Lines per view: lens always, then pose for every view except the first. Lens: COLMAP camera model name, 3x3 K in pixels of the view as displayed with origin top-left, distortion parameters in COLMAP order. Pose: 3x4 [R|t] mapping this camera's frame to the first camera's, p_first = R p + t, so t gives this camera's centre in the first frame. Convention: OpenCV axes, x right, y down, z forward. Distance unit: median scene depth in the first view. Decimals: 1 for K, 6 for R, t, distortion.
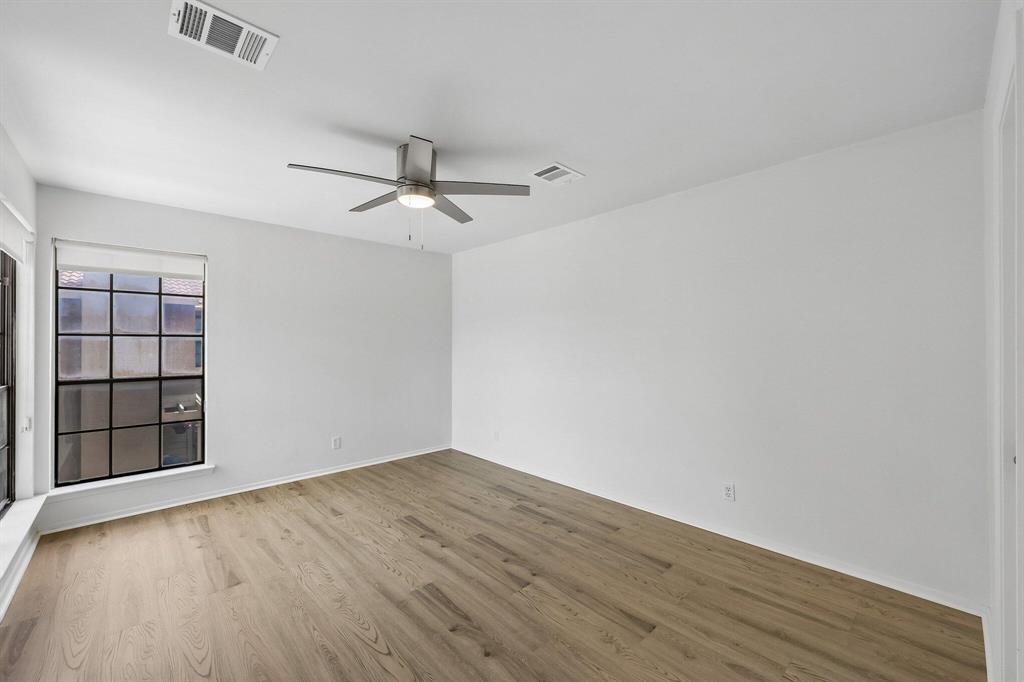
lens RADIAL K [[422.2, 0, 513.3], [0, 422.2, 342.1], [0, 0, 1]] dist [-0.002571, -0.000065]
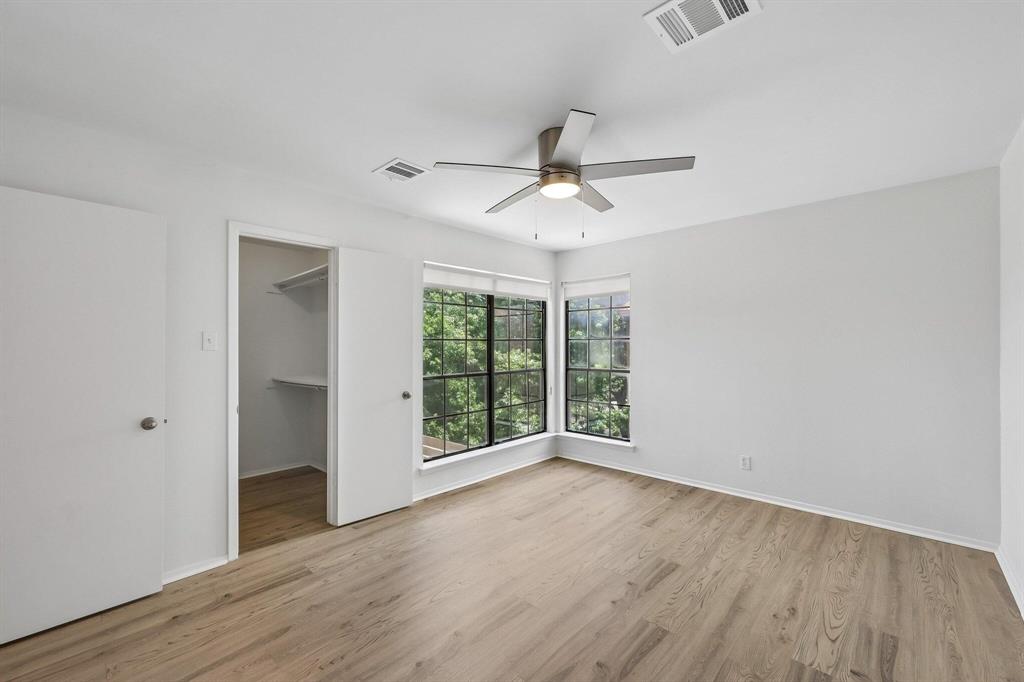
lens RADIAL K [[411.2, 0, 502.9], [0, 411.2, 345.8], [0, 0, 1]] dist [-0.001125, -0.000101]
pose [[0.052589, 0.004162, -0.998608, 0.560462], [0.008880, 0.999950, 0.004635, -0.003896], [0.998577, -0.009112, 0.052549, 0.713254]]
